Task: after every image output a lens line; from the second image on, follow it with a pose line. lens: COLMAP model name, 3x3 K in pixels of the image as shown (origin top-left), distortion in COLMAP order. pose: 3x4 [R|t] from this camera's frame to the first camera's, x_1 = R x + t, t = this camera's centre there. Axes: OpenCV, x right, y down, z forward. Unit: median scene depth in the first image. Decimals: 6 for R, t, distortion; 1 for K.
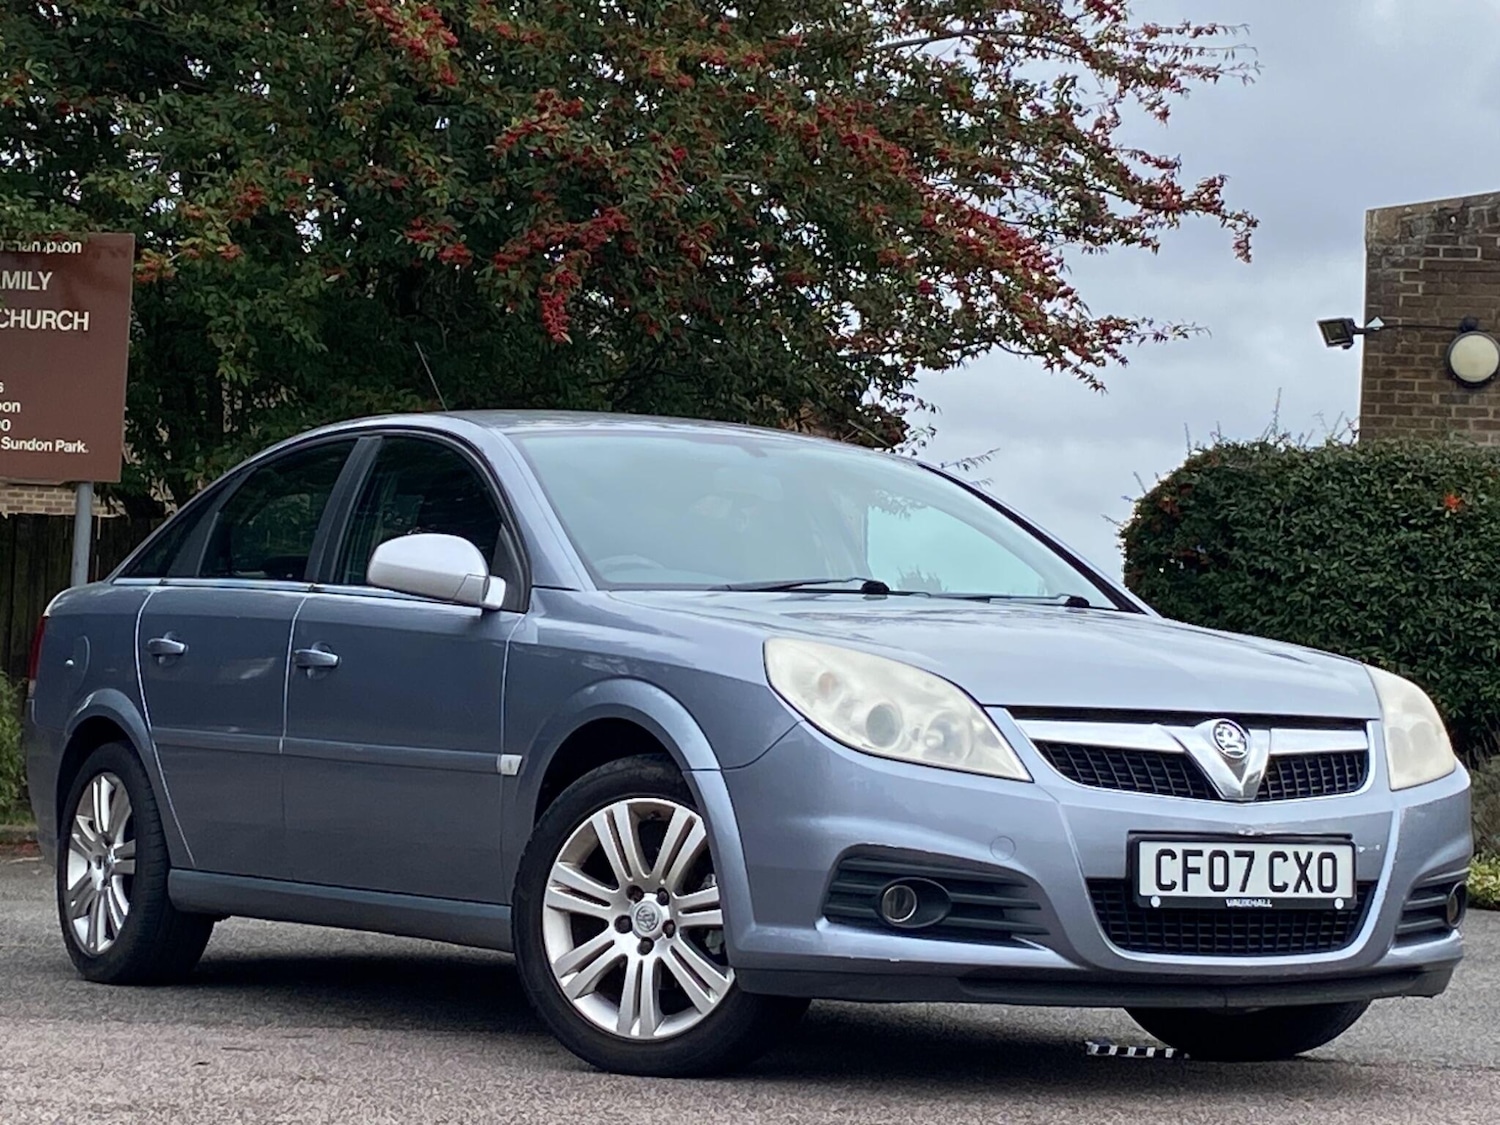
lens RADIAL K [[3700.3, 0, 784.1], [0, 3700.3, 557.1], [0, 0, 1]] dist [0.195966, 0.236194]
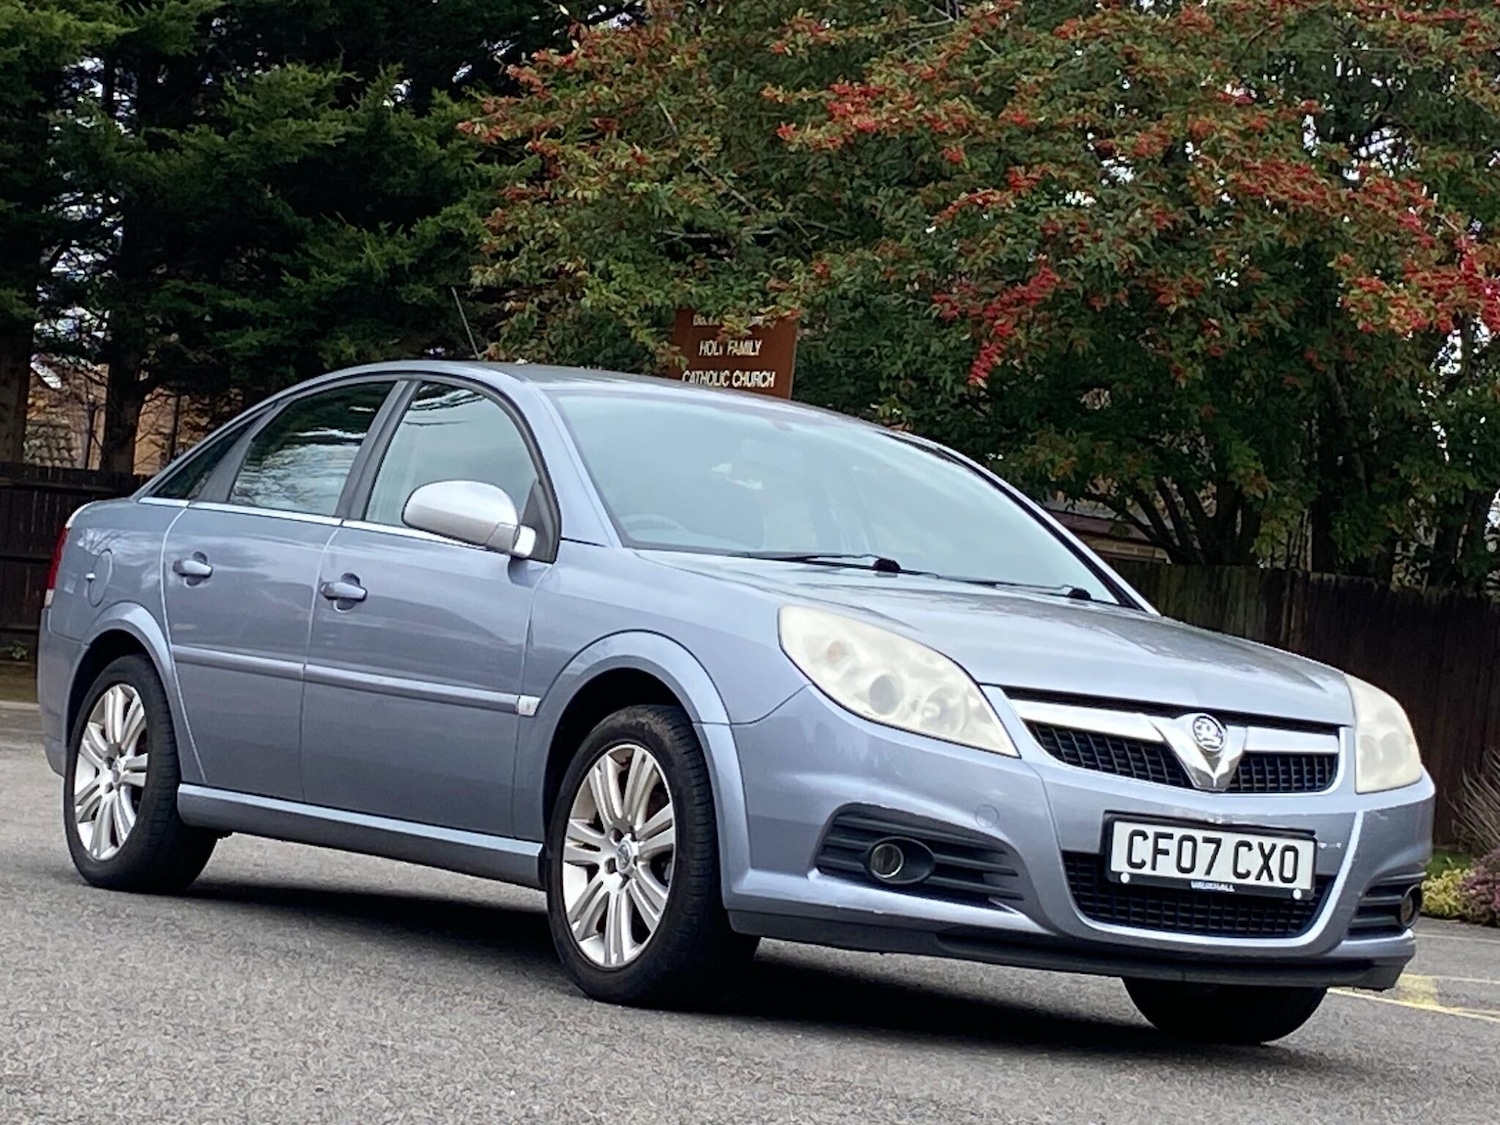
lens RADIAL K [[4167.2, 0, 750.0], [0, 4167.2, 562.5], [0, 0, 1]] dist [0.157746, 0.000394]
pose [[0.996960, 0.077602, -0.006930, -0.006565], [-0.077518, 0.996923, 0.011605, -0.003555], [0.007810, -0.011033, 0.999909, -0.201007]]
